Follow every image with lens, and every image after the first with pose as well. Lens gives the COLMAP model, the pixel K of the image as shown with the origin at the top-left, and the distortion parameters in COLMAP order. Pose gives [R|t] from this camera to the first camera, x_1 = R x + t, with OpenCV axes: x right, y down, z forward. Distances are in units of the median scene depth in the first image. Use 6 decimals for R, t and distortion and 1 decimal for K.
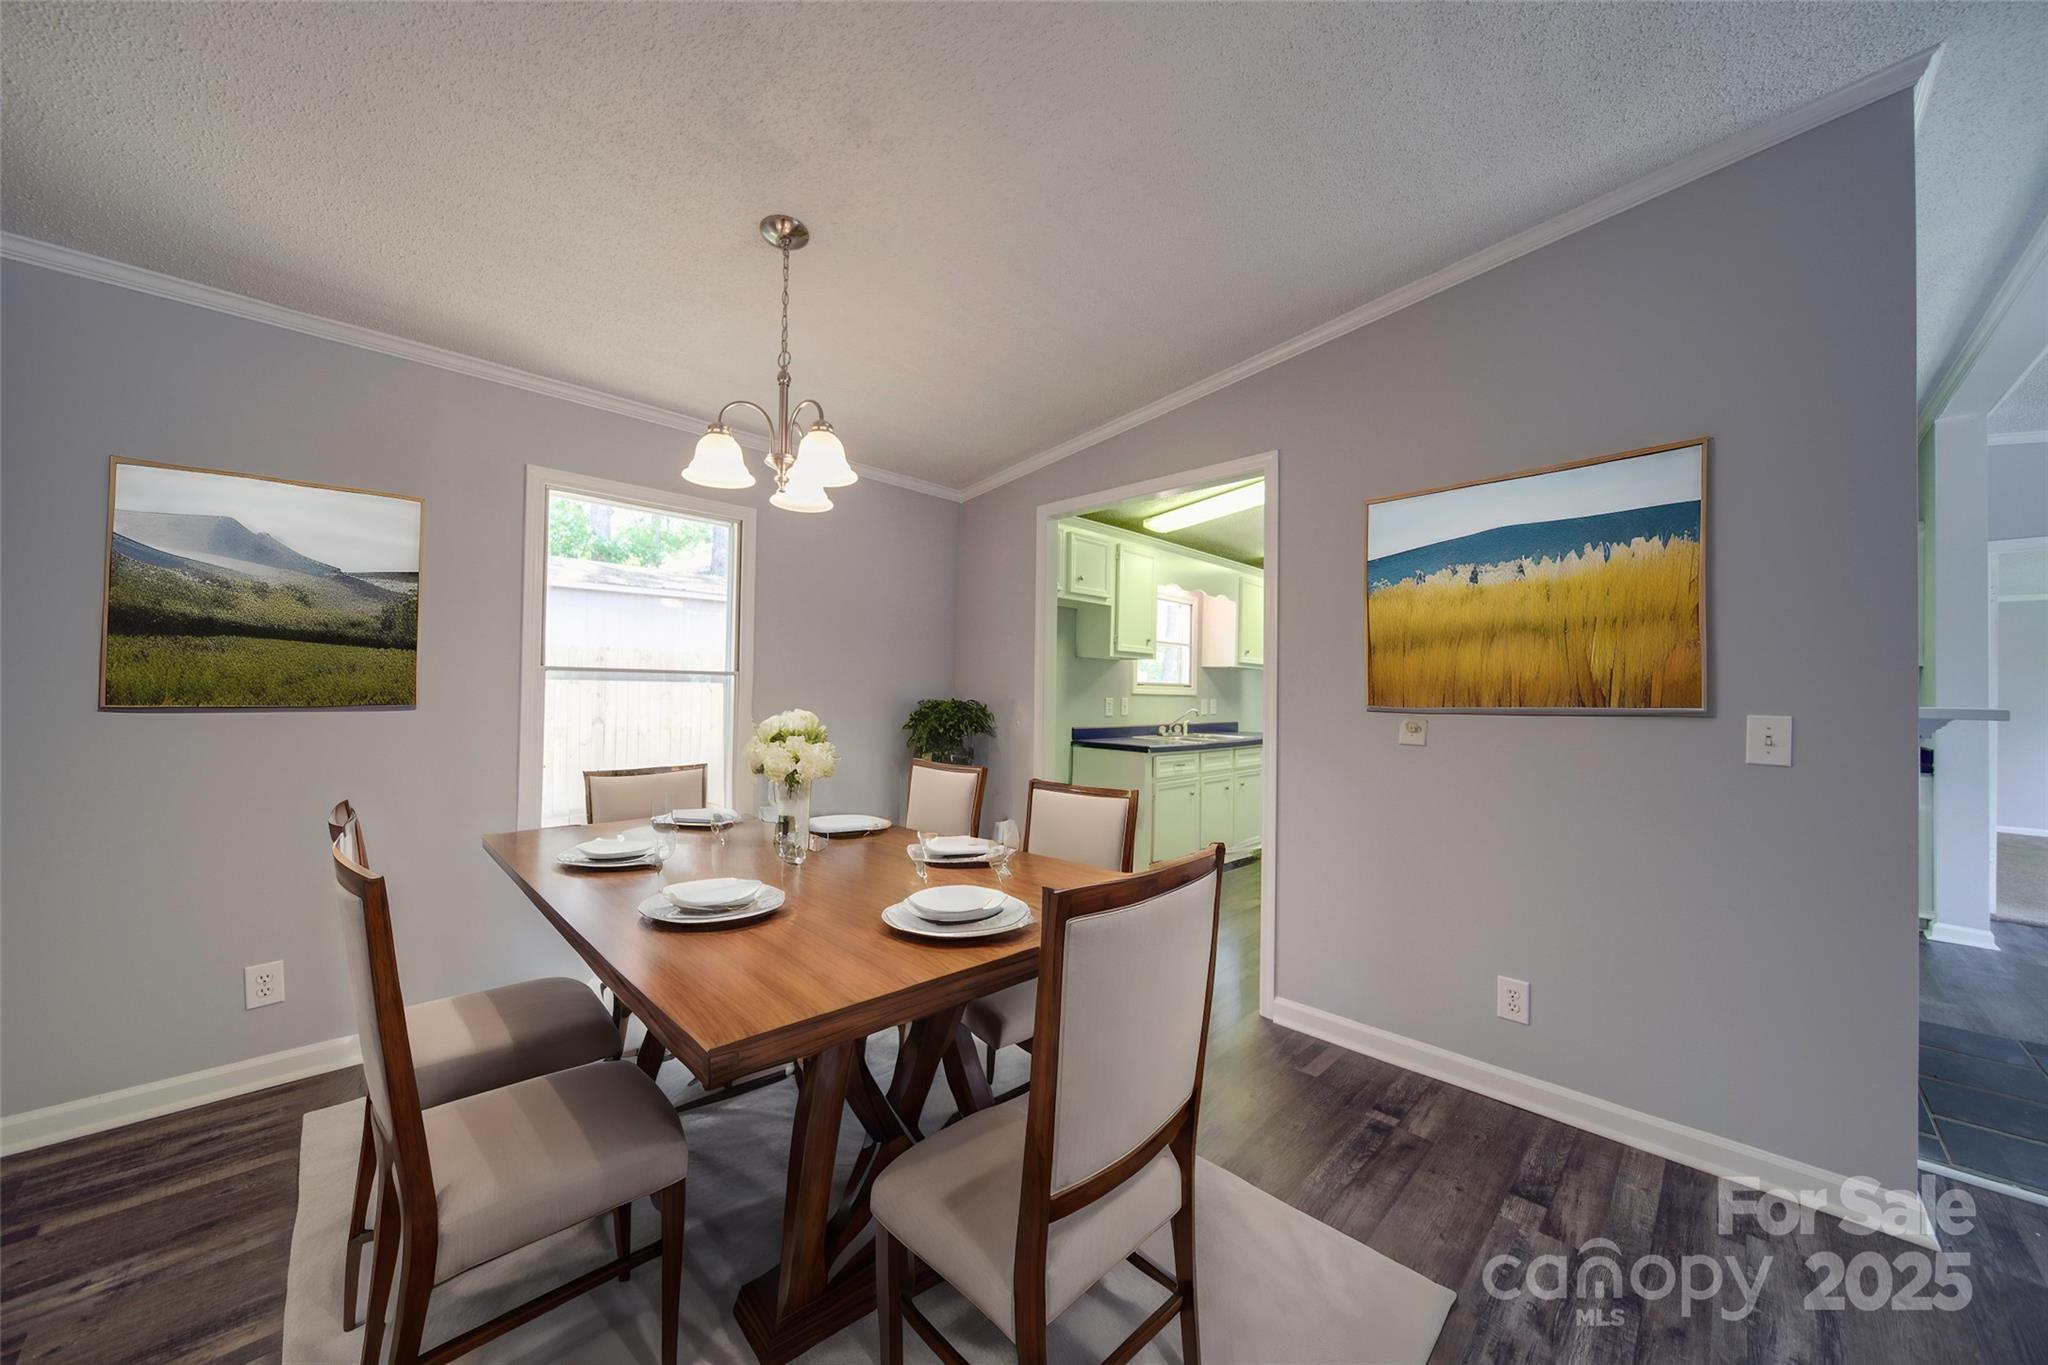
lens RADIAL K [[731.5, 0, 1024.0], [0, 731.5, 682.5], [0, 0, 1]] dist [-0.000644, -0.000068]
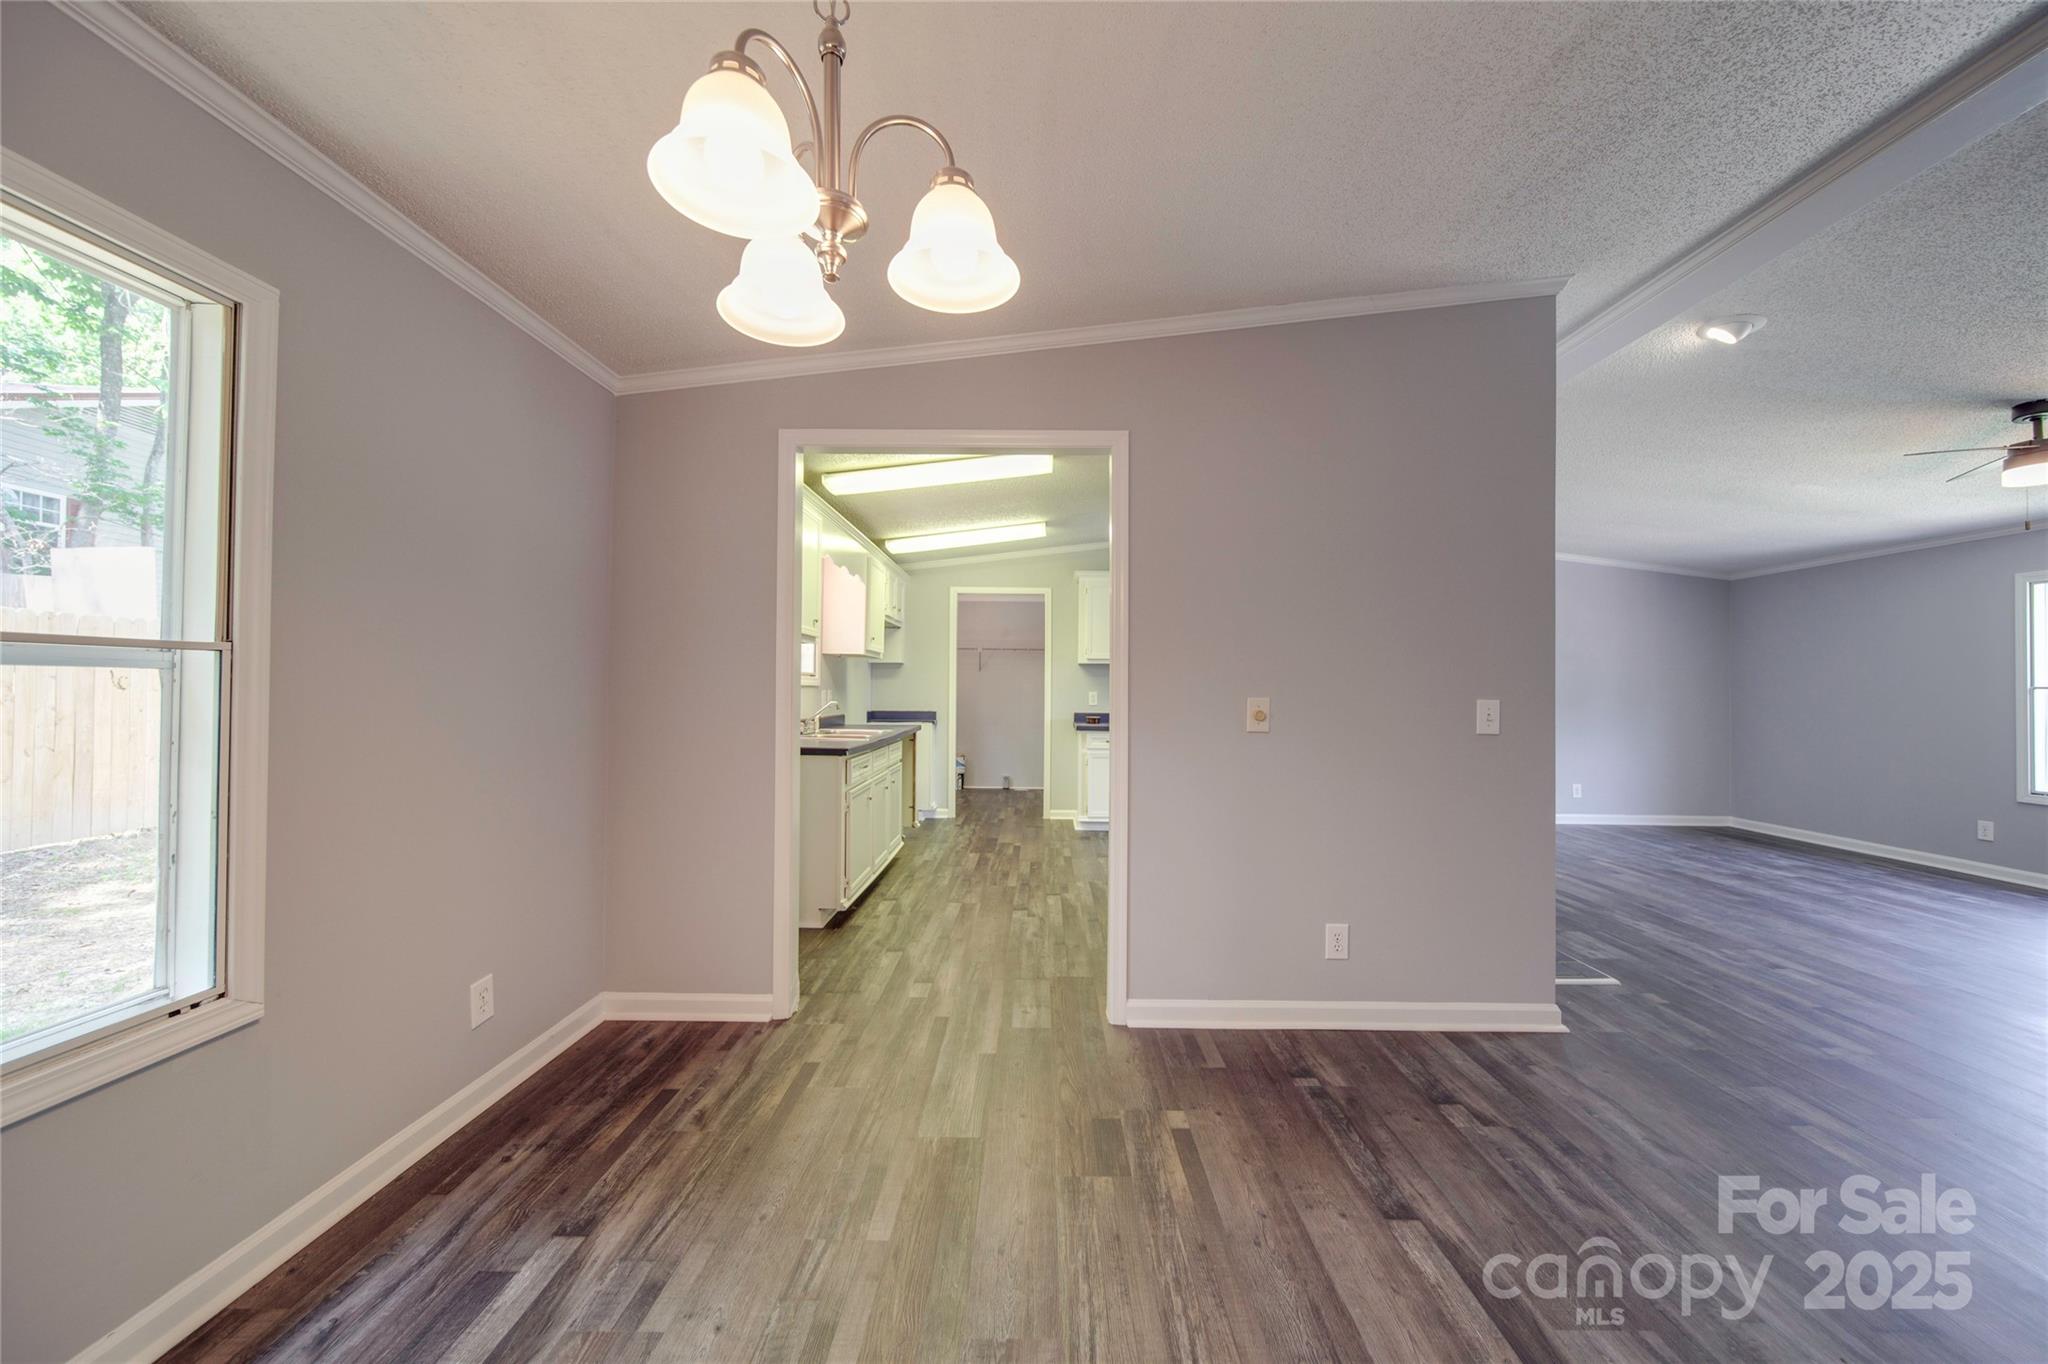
lens RADIAL K [[730.6, 0, 1033.8], [0, 730.6, 682.0], [0, 0, 1]] dist [0.000153, 0.000083]
pose [[0.714260, -0.003891, 0.699869, -0.511982], [-0.008019, 0.999873, 0.013744, -0.002059], [-0.699834, -0.015429, 0.714139, 0.497217]]
